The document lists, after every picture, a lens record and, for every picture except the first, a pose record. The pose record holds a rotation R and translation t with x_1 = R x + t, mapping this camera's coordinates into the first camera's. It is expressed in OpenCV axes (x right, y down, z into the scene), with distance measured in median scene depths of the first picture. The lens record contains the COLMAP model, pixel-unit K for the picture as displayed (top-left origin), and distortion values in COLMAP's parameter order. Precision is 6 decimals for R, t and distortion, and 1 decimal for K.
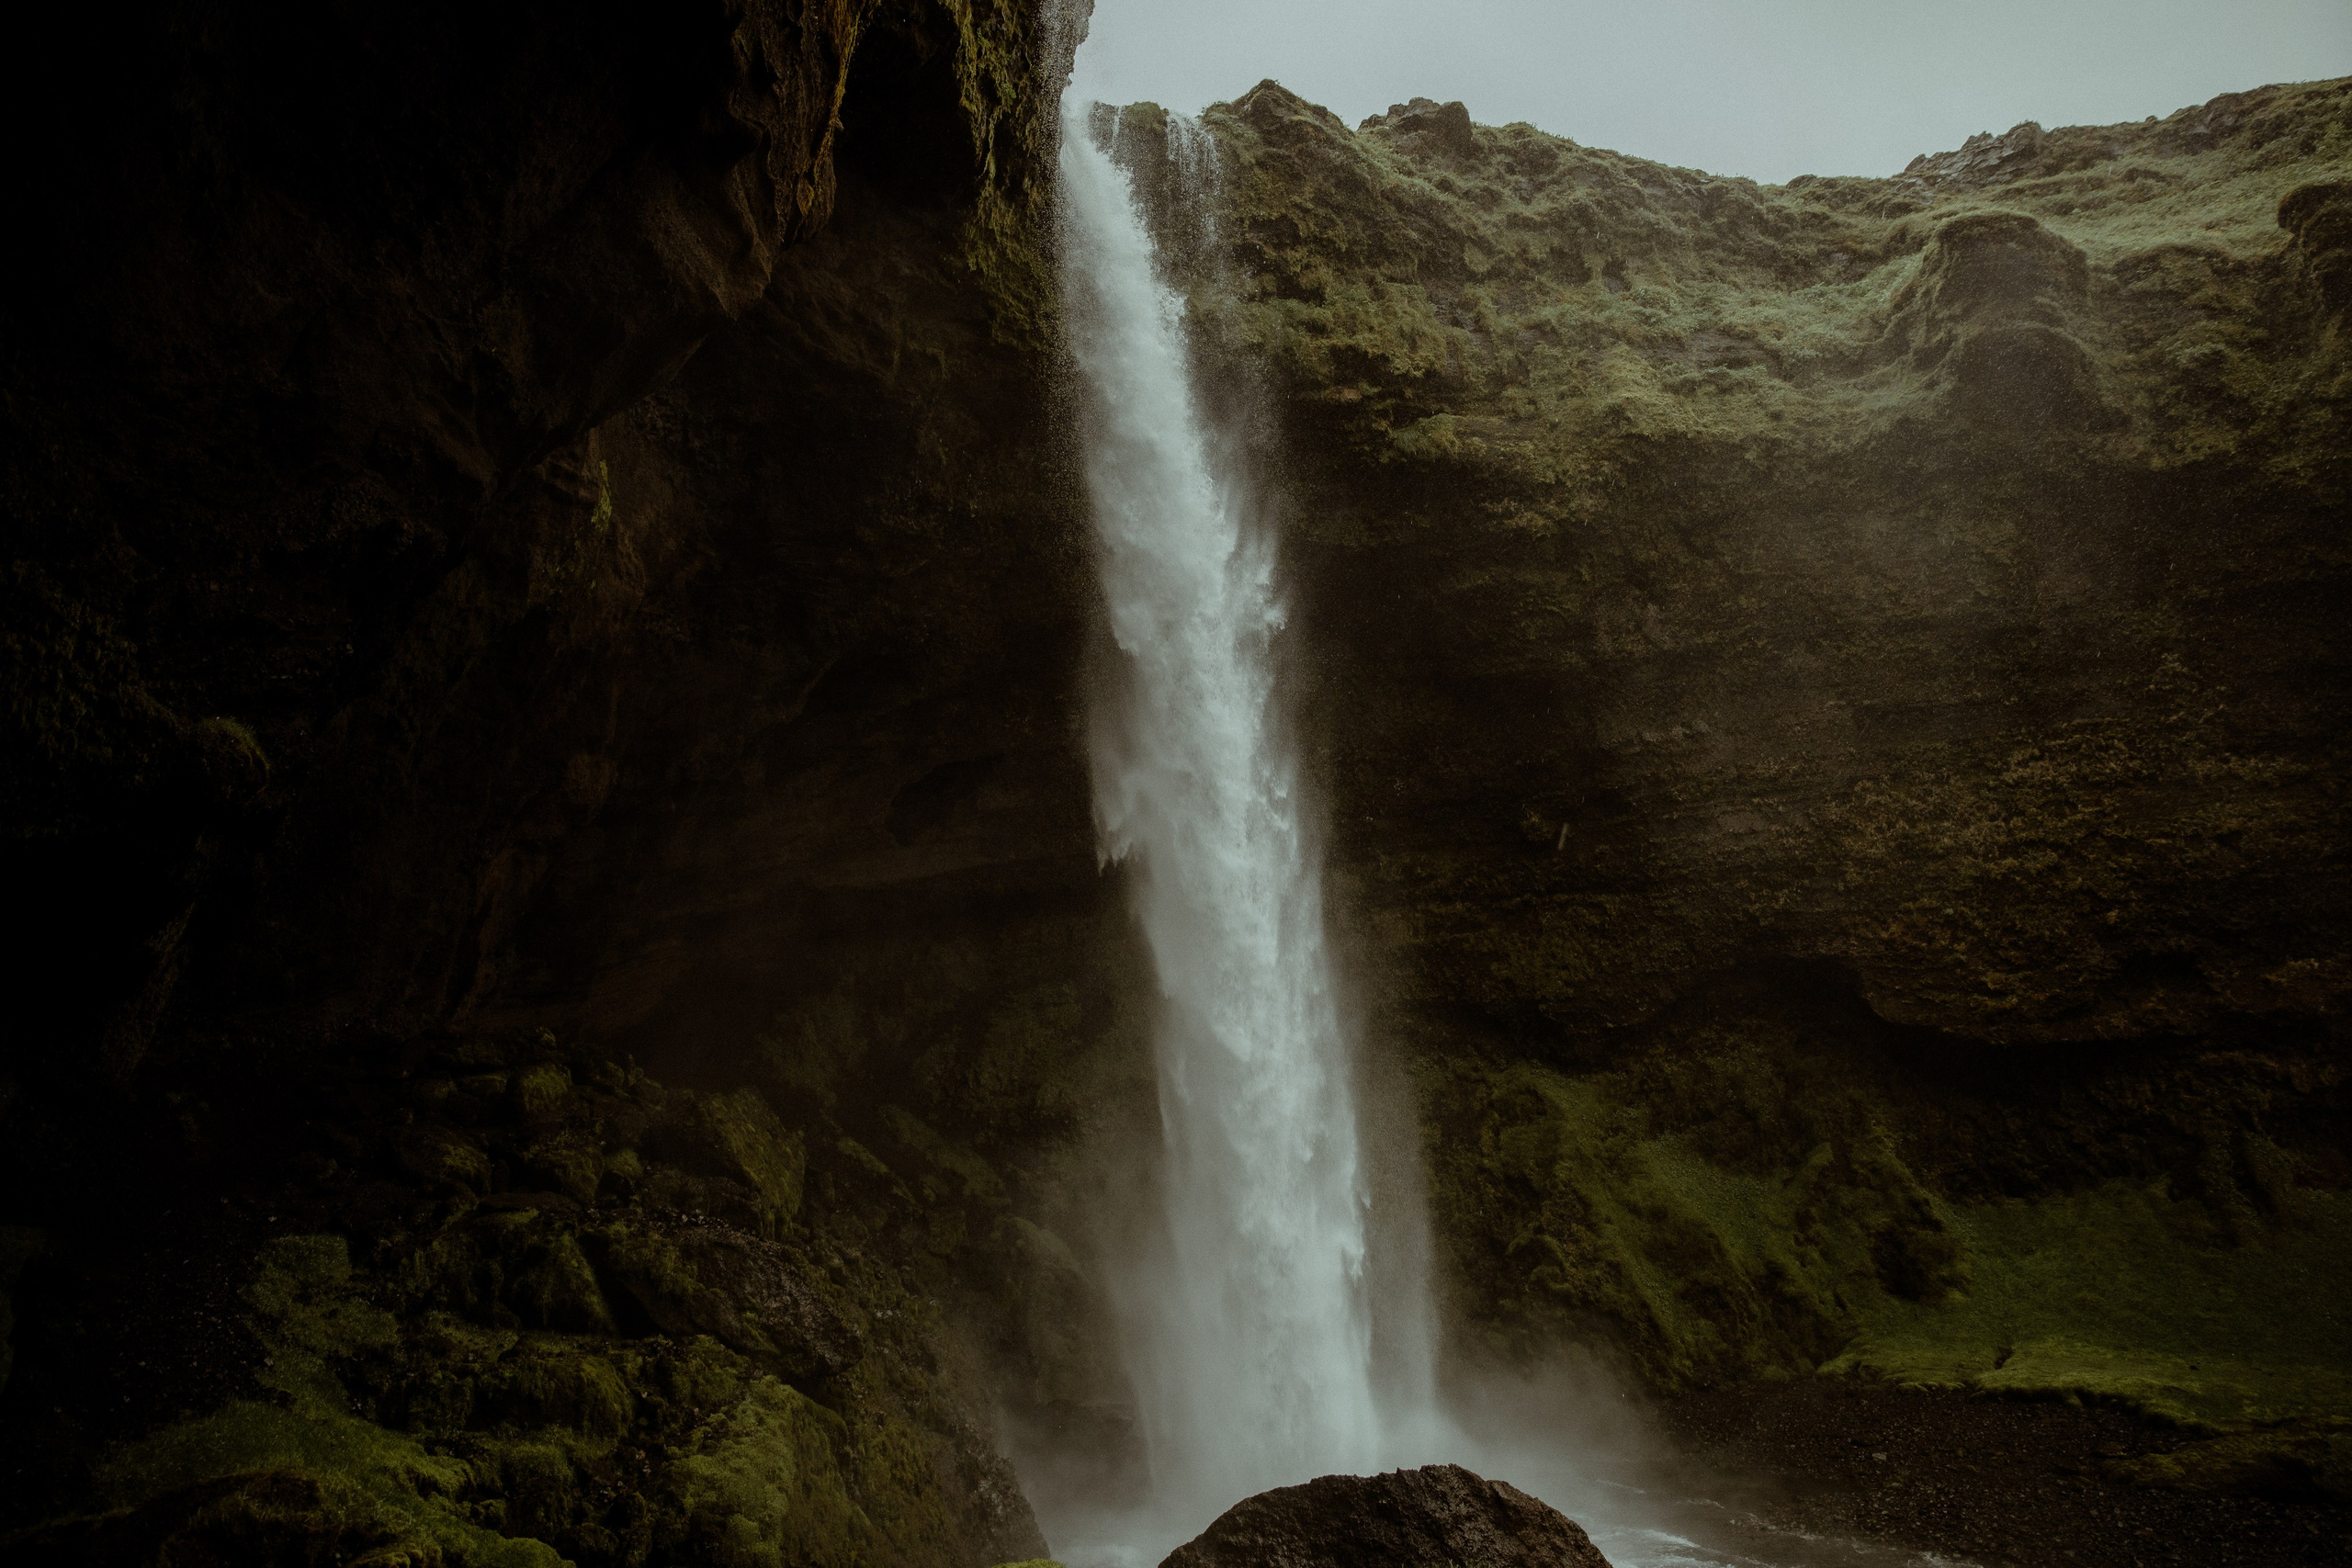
lens RADIAL K [[1612.9, 0, 1176.0], [0, 1612.9, 784.0], [0, 0, 1]] dist [-0.108636, 0.088497]
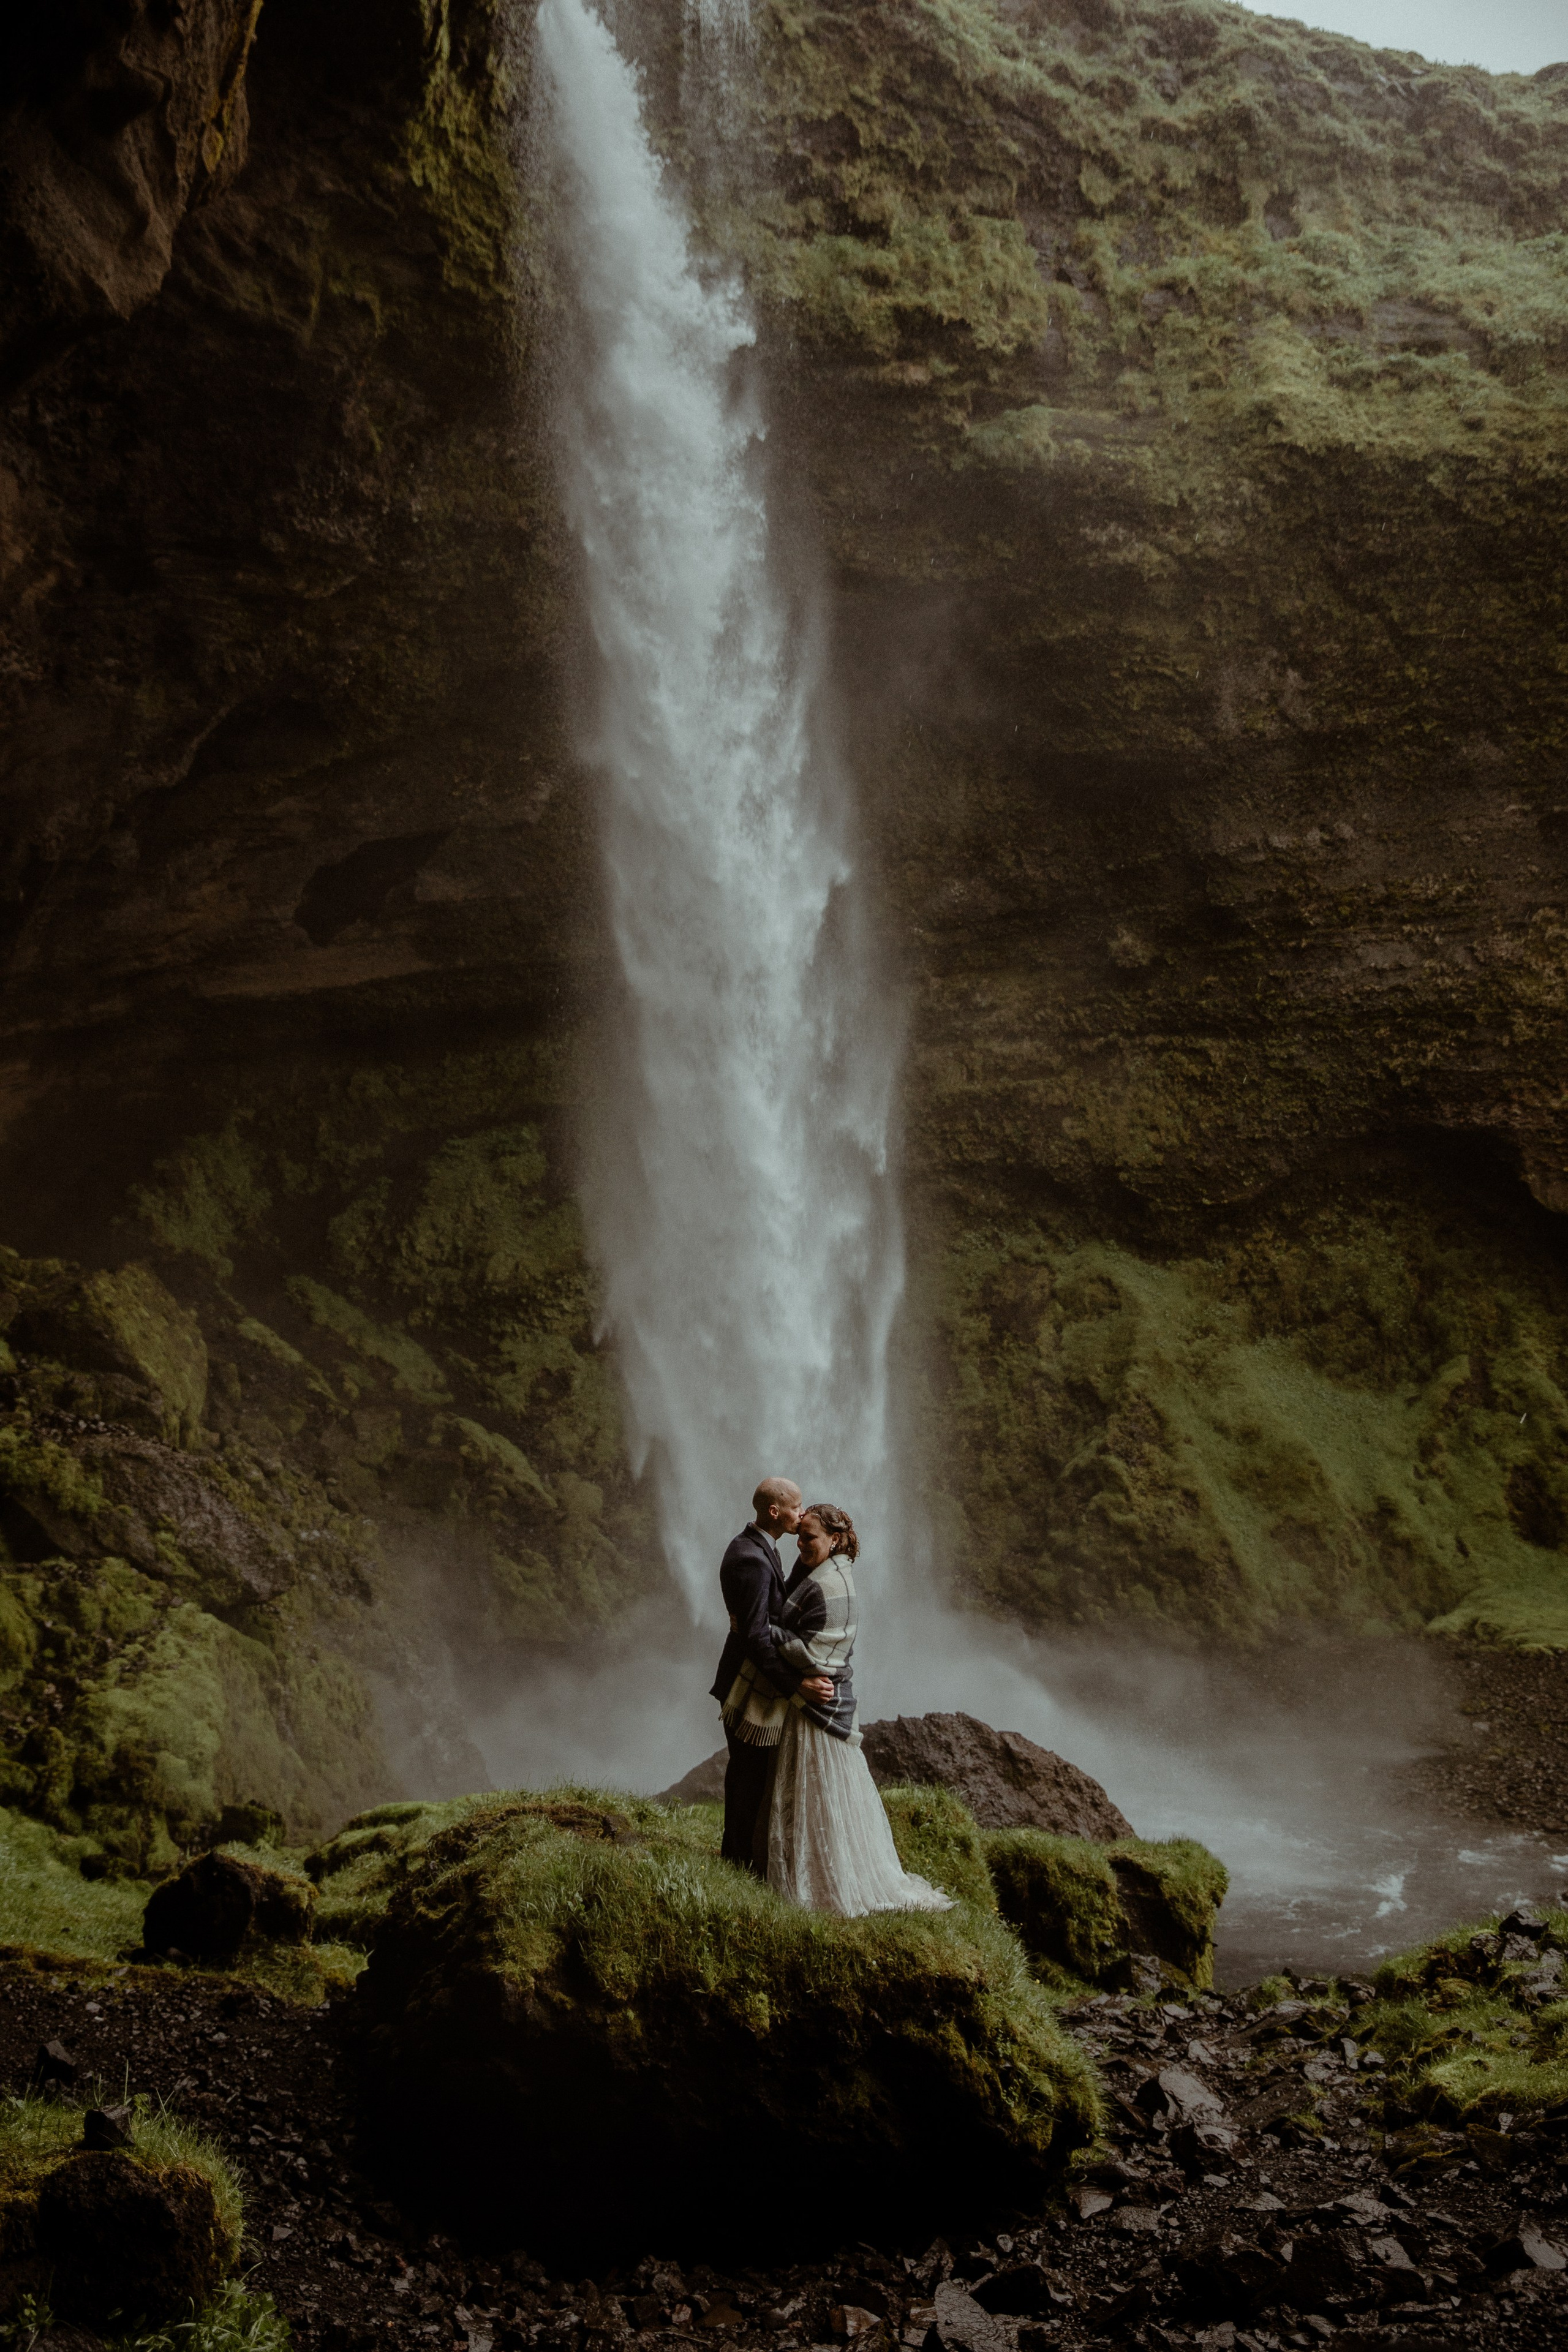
lens RADIAL K [[2186.0, 0, 781.8], [0, 2186.0, 1183.2], [0, 0, 1]] dist [-0.045418, 0.128696]
pose [[0.998206, 0.026991, 0.053443, 0.000212], [-0.035135, 0.986834, 0.157872, -0.025583], [-0.048478, -0.159467, 0.986012, -0.074303]]
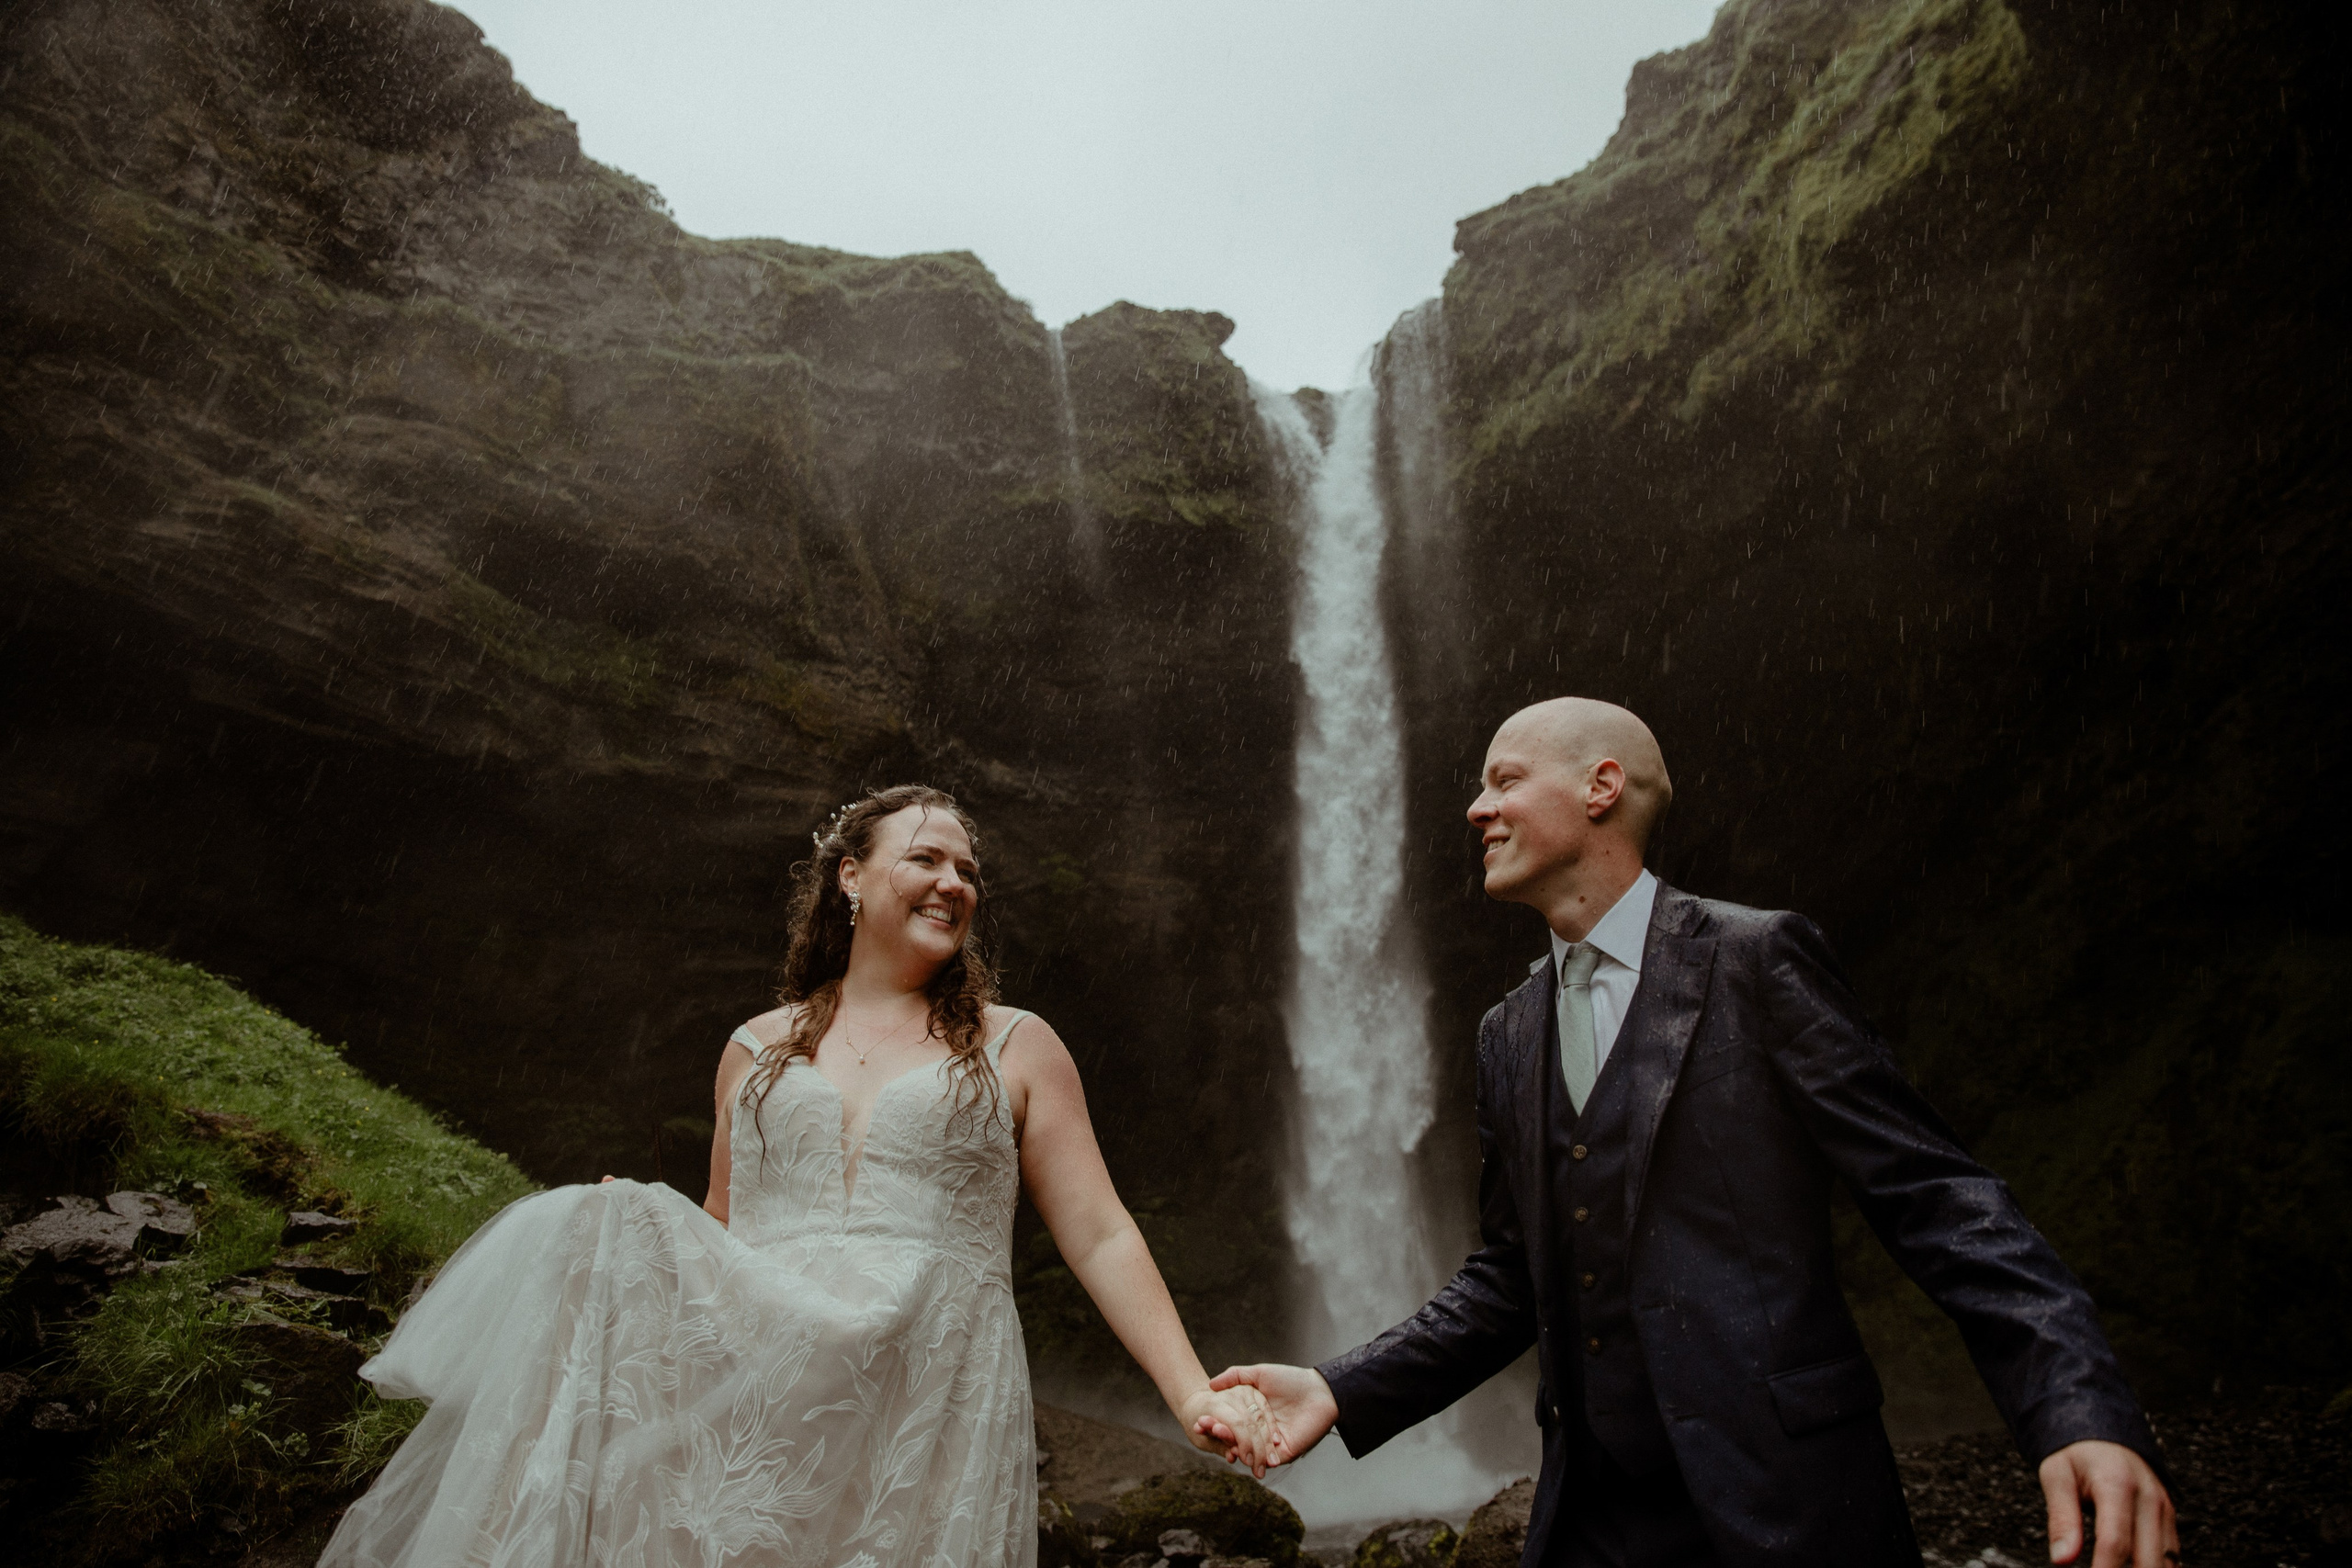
lens RADIAL K [[1612.9, 0, 1176.0], [0, 1612.9, 784.0], [0, 0, 1]] dist [-0.108636, 0.088497]
pose [[0.366737, -0.415466, -0.832401, 0.739697], [0.316907, 0.897021, -0.308097, 0.190084], [0.874685, -0.150803, 0.460635, 0.247229]]
